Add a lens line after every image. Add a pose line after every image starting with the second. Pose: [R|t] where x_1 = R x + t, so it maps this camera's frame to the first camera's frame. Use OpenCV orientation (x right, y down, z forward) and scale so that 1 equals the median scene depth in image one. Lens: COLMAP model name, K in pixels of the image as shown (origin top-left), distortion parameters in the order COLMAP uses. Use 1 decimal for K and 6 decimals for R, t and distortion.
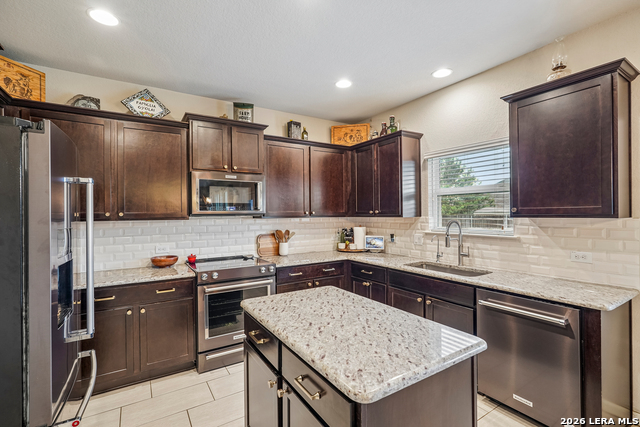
lens RADIAL K [[294.3, 0, 320.4], [0, 294.3, 215.0], [0, 0, 1]] dist [-0.009718, 0.005418]
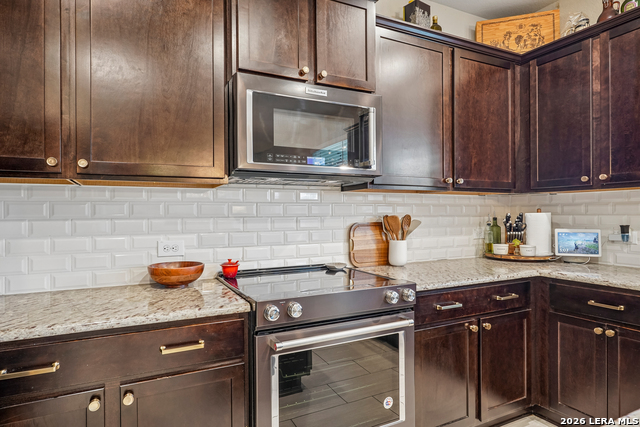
lens RADIAL K [[376.2, 0, 321.6], [0, 376.2, 214.4], [0, 0, 1]] dist [0.003498, 0.000290]
pose [[0.995858, 0.004980, -0.090787, -0.236488], [-0.005078, 0.999987, -0.000850, 0.060242], [0.090781, 0.001307, 0.995870, 0.406364]]
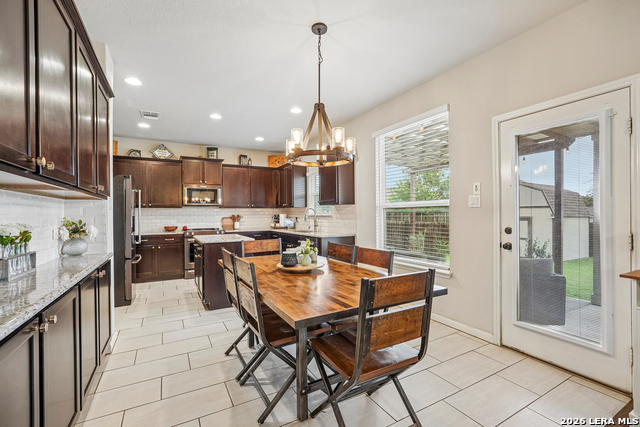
lens RADIAL K [[282.9, 0, 320.6], [0, 282.9, 212.7], [0, 0, 1]] dist [-0.001255, 0.000141]
pose [[0.998700, 0.003086, -0.050873, 0.572041], [-0.003299, 0.999986, -0.004102, 0.051326], [0.050860, 0.004264, 0.998697, -0.854183]]
